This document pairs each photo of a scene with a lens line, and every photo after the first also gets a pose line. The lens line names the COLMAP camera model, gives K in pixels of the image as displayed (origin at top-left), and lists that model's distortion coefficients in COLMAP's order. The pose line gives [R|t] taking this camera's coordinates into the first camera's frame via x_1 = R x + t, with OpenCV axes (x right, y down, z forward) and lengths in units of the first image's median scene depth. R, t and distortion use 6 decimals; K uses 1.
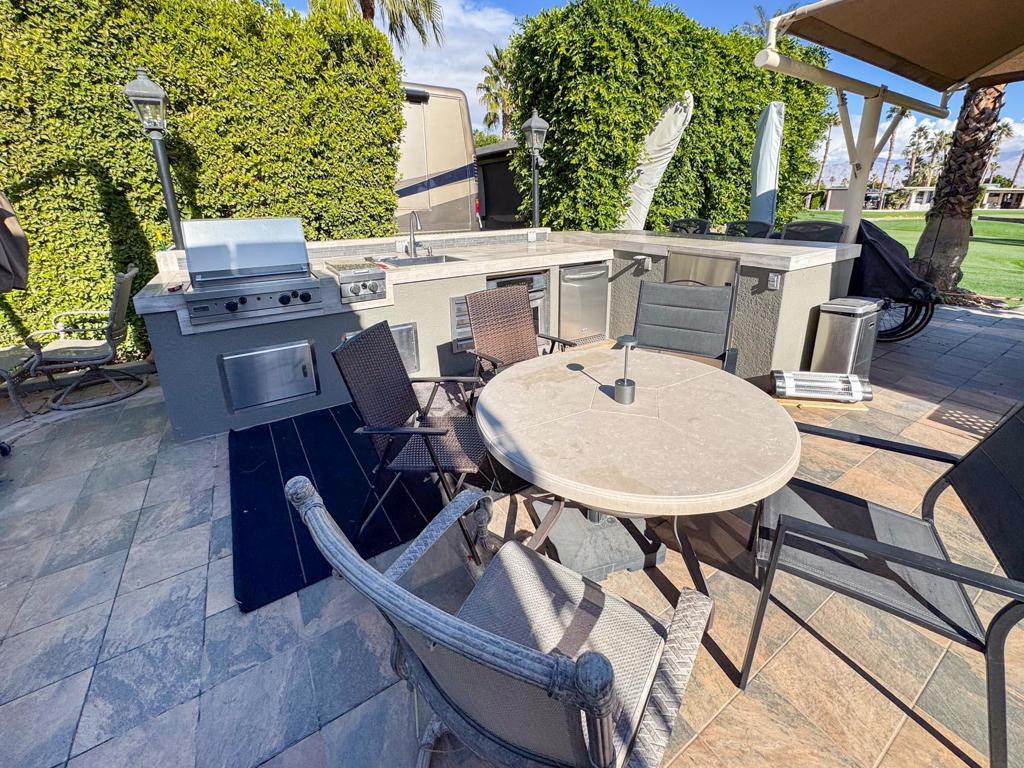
lens RADIAL K [[444.0, 0, 562.4], [0, 444.0, 354.3], [0, 0, 1]] dist [-0.000234, -0.000077]
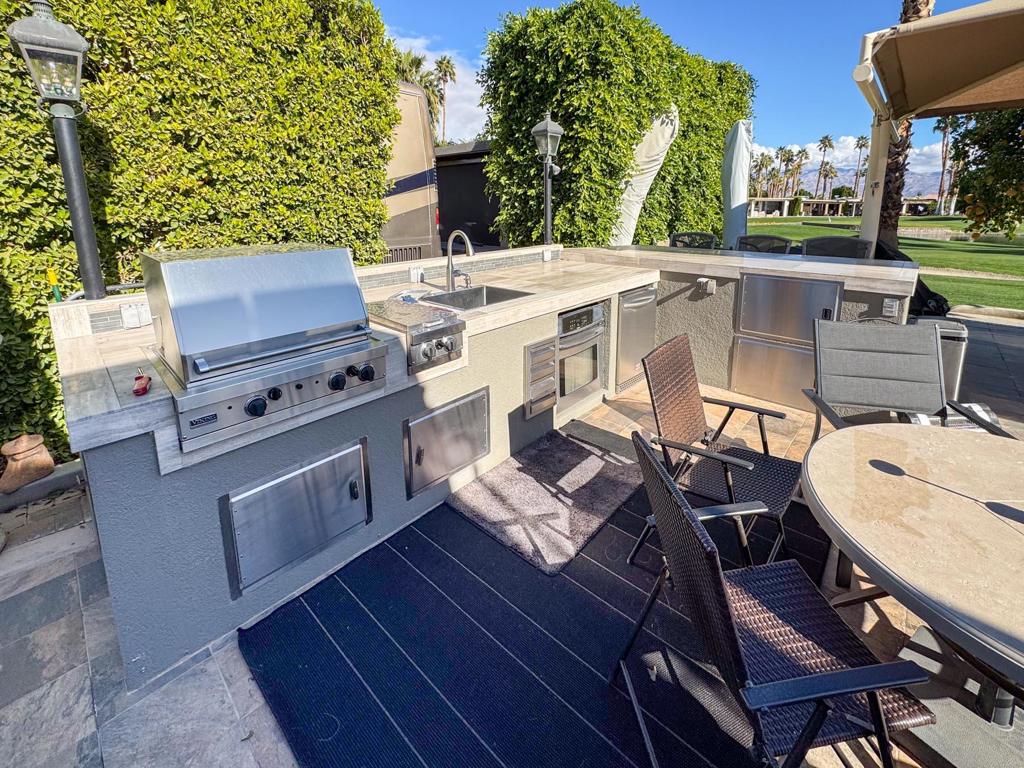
lens RADIAL K [[454.6, 0, 568.4], [0, 454.6, 314.8], [0, 0, 1]] dist [-0.000371, -0.000116]
pose [[0.969545, -0.046501, 0.240459, -0.298681], [0.070245, 0.993358, -0.091134, -0.087201], [-0.234624, 0.105249, 0.966372, 0.204654]]
